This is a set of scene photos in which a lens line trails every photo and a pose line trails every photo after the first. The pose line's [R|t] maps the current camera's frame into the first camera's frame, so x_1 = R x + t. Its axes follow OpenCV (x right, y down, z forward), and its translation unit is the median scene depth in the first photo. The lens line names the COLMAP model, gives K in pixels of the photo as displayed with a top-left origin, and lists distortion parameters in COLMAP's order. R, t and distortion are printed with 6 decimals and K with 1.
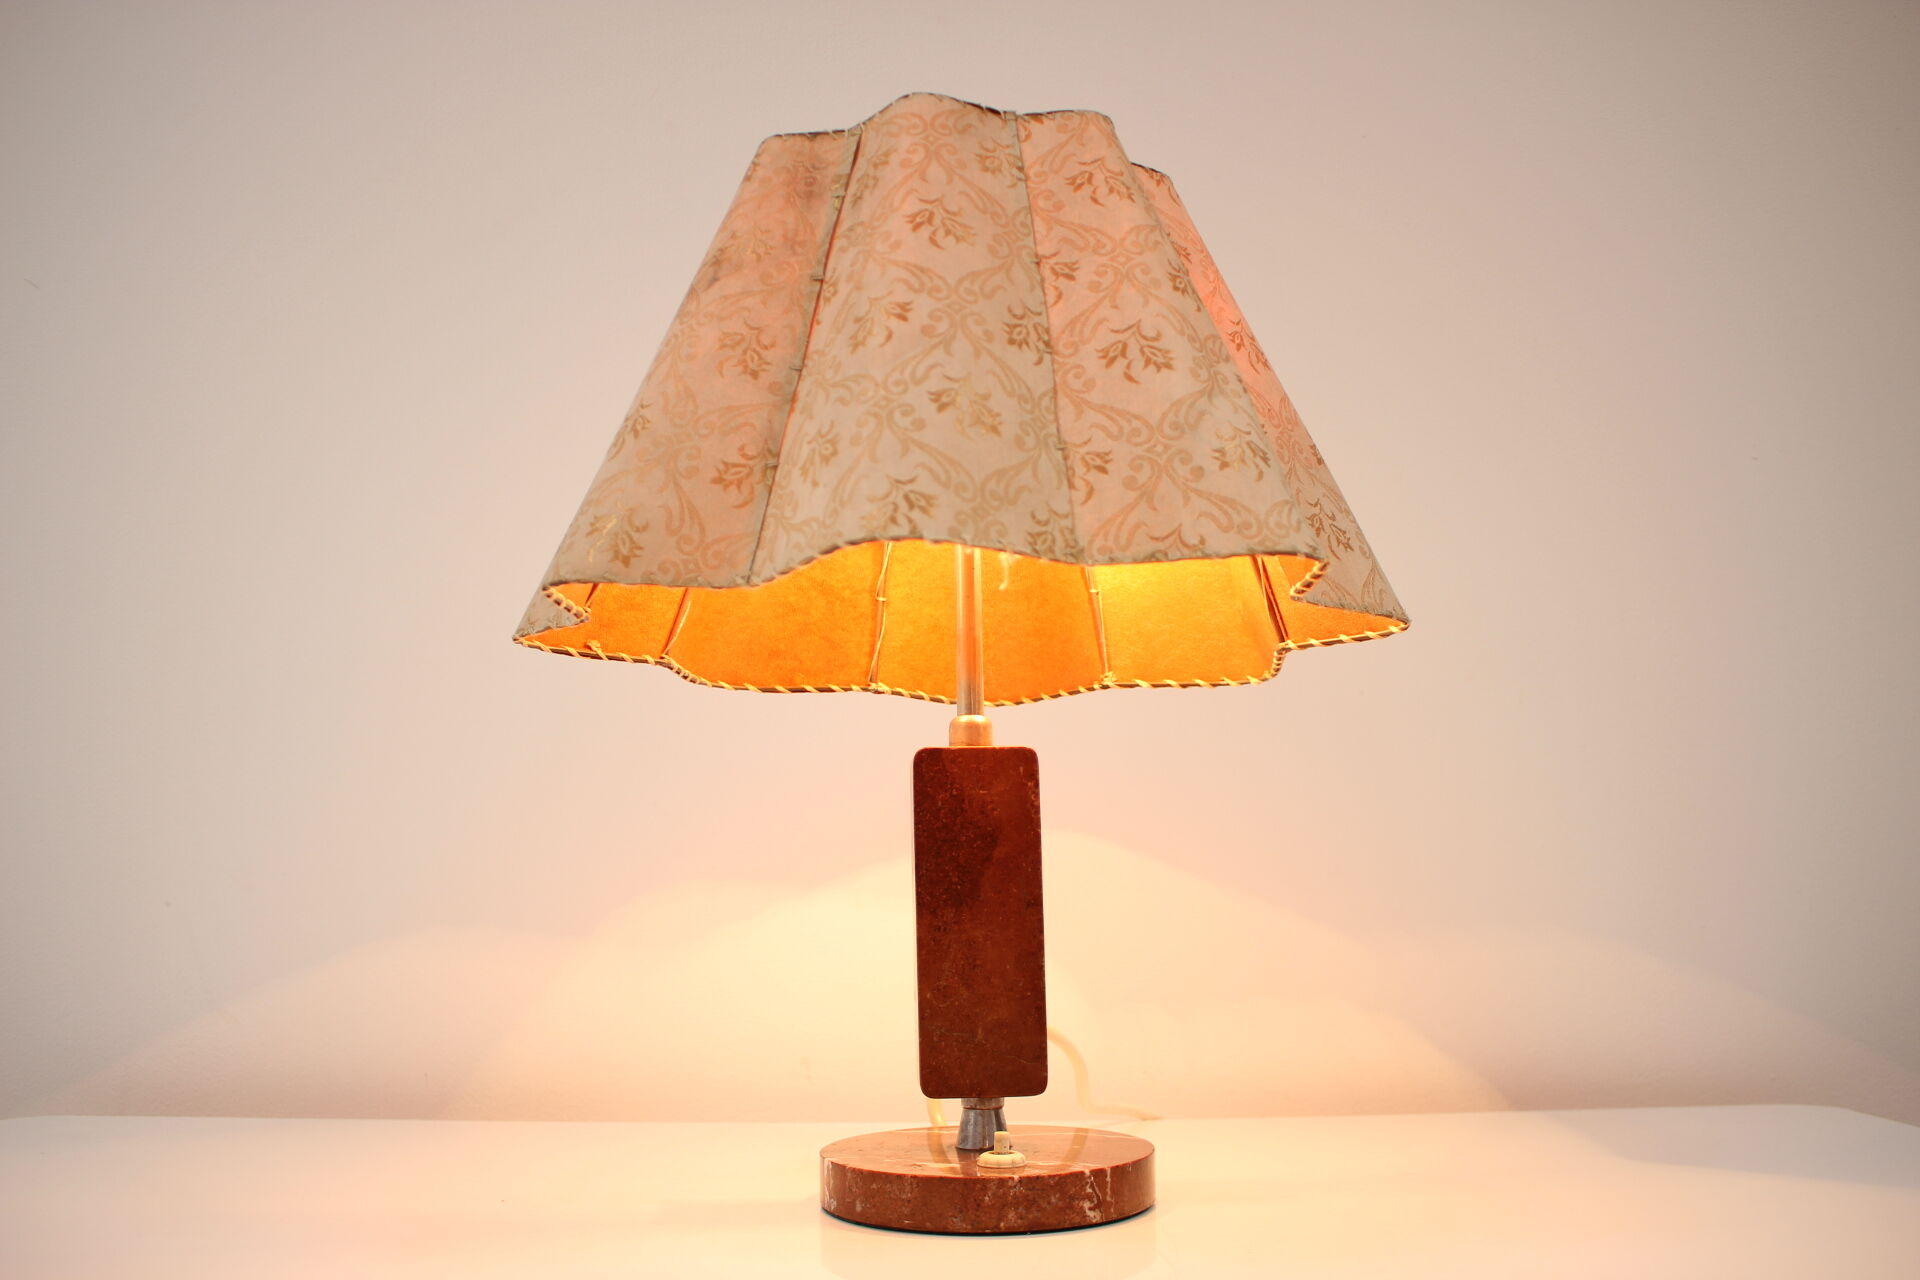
lens RADIAL K [[1624.5, 0, 962.2], [0, 1624.5, 685.4], [0, 0, 1]] dist [-0.158967, 0.128733]
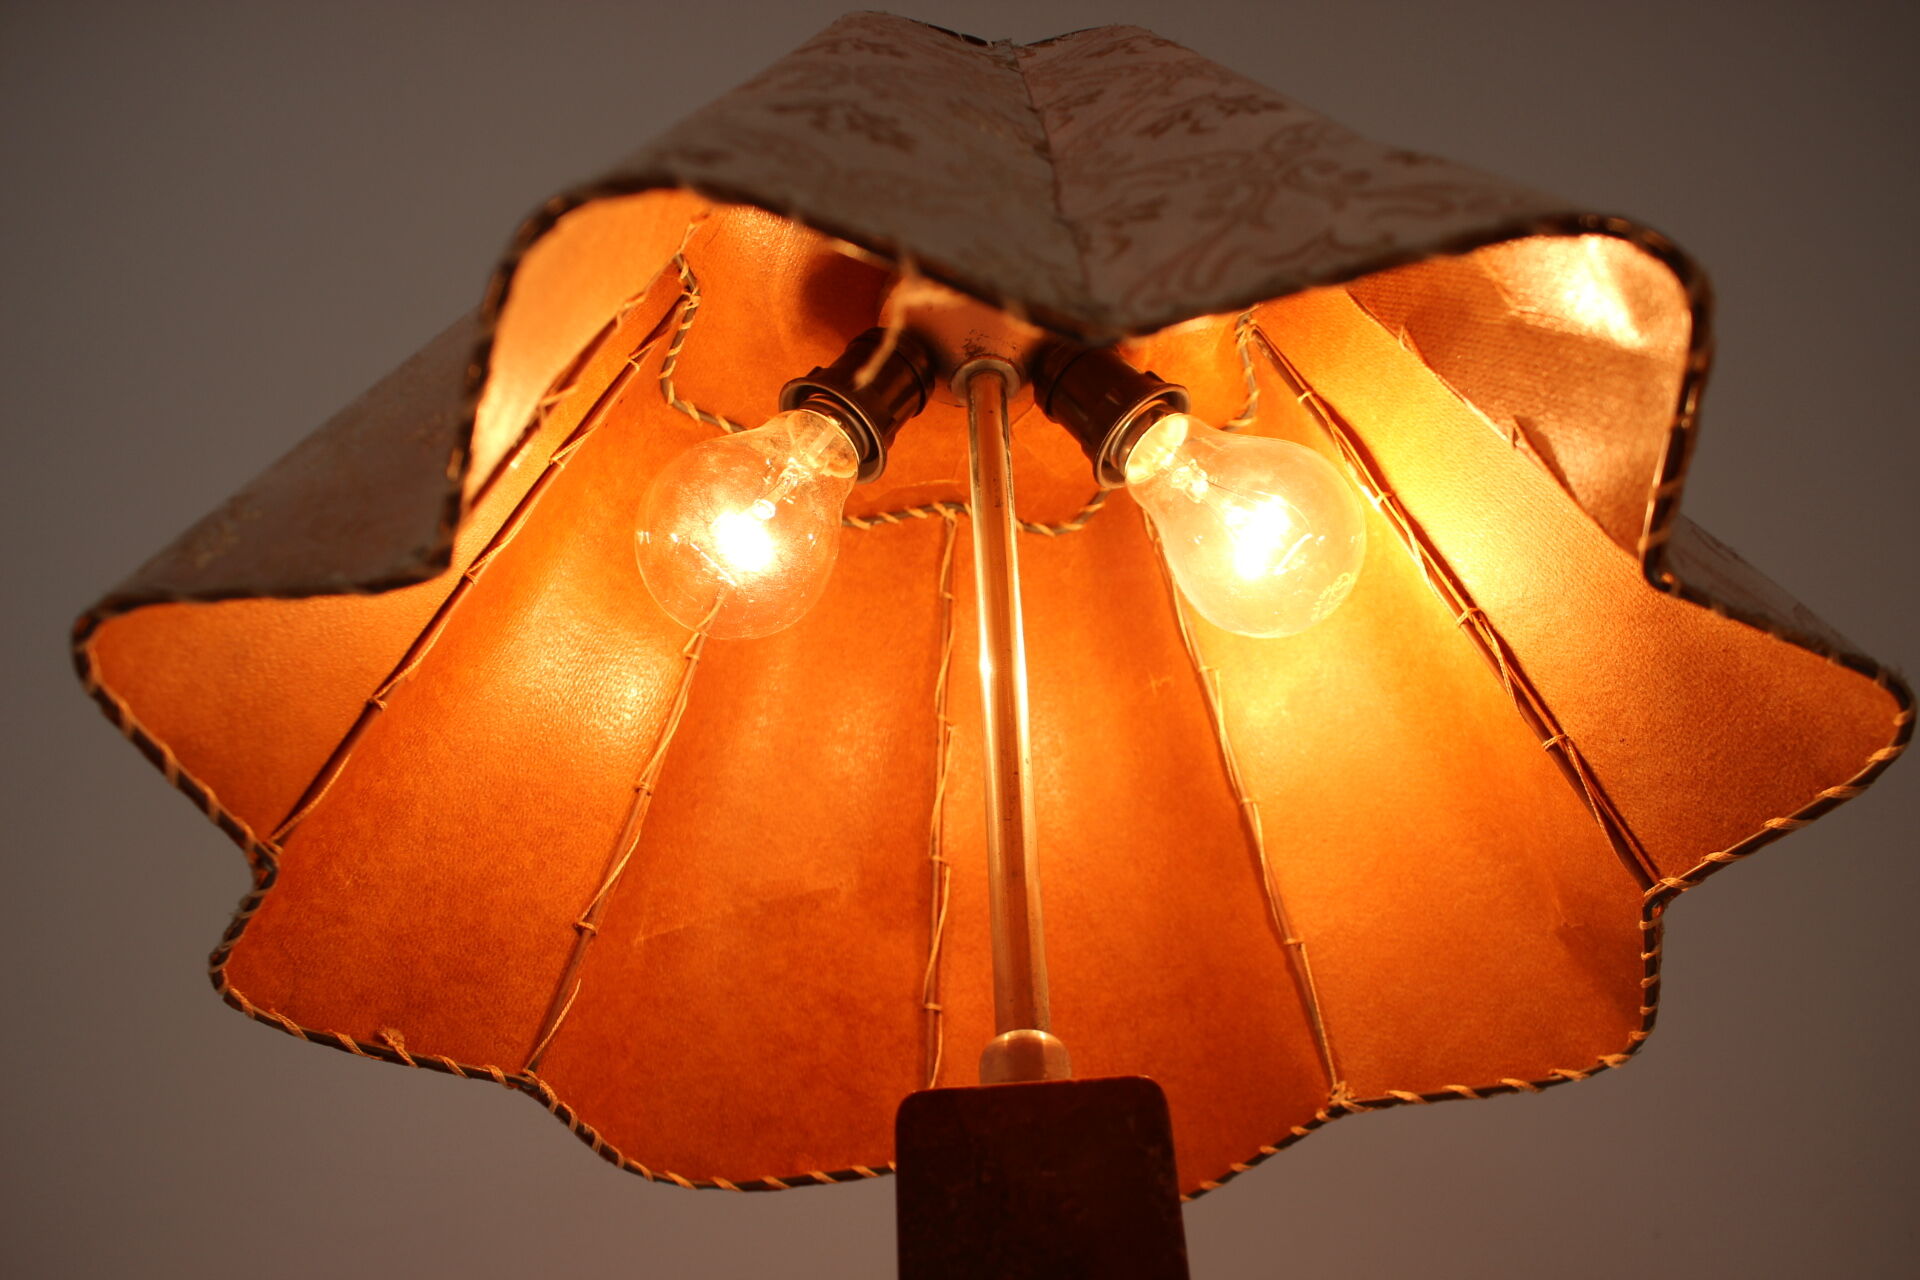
lens RADIAL K [[1624.5, 0, 962.2], [0, 1624.5, 685.4], [0, 0, 1]] dist [-0.158967, 0.128733]
pose [[0.983548, -0.119456, -0.135514, 0.060252], [0.035895, 0.864427, -0.501476, 0.156424], [0.177046, 0.488361, 0.854493, 0.501287]]
